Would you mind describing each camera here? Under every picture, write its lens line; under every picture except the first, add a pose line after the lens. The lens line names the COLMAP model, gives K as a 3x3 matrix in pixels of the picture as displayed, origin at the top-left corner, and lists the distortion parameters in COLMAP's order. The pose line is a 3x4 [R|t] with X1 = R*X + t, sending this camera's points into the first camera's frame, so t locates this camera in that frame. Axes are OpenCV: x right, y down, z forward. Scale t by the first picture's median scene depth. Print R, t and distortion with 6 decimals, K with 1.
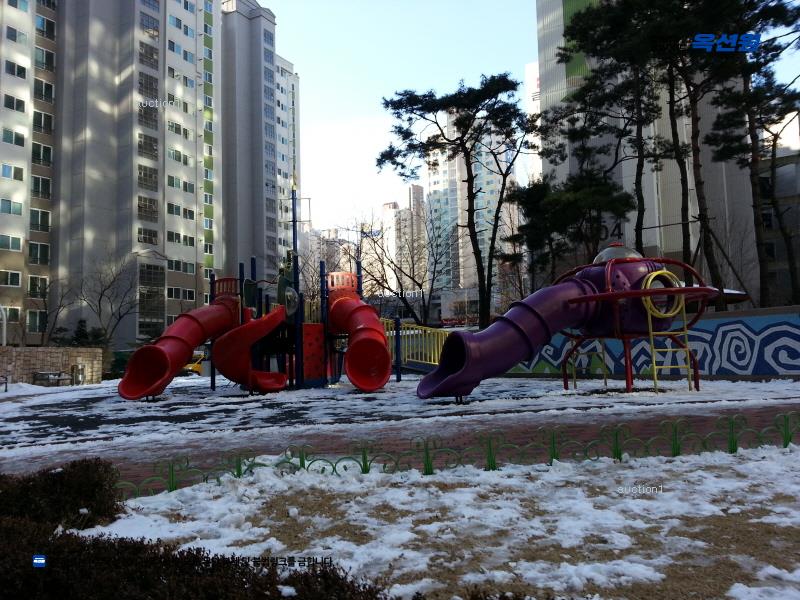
lens RADIAL K [[645.3, 0, 394.1], [0, 645.3, 302.1], [0, 0, 1]] dist [0.054089, -0.083317]
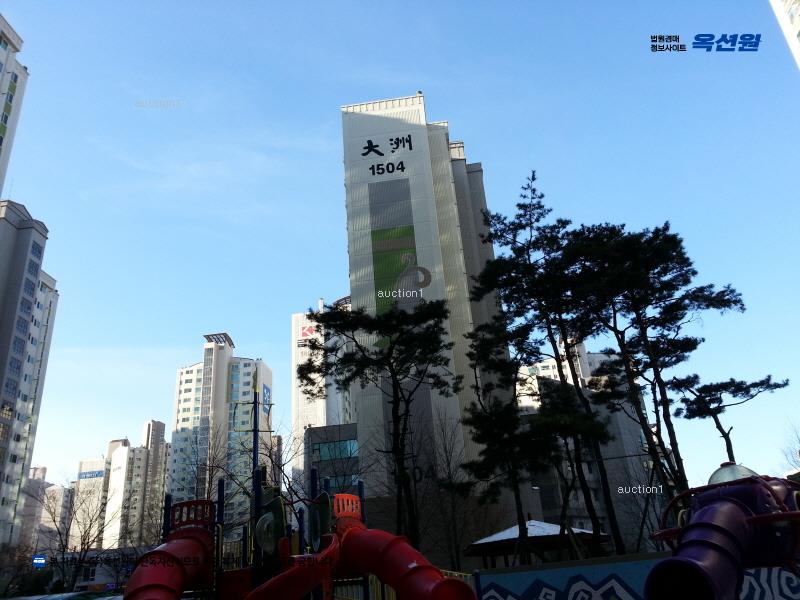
lens RADIAL K [[645.3, 0, 405.2], [0, 645.3, 303.8], [0, 0, 1]] dist [0.054089, -0.083317]
pose [[0.919366, 0.130972, 0.370962, -0.089946], [0.011881, 0.933281, -0.358949, 0.005705], [-0.393224, 0.334413, 0.856471, 0.054195]]
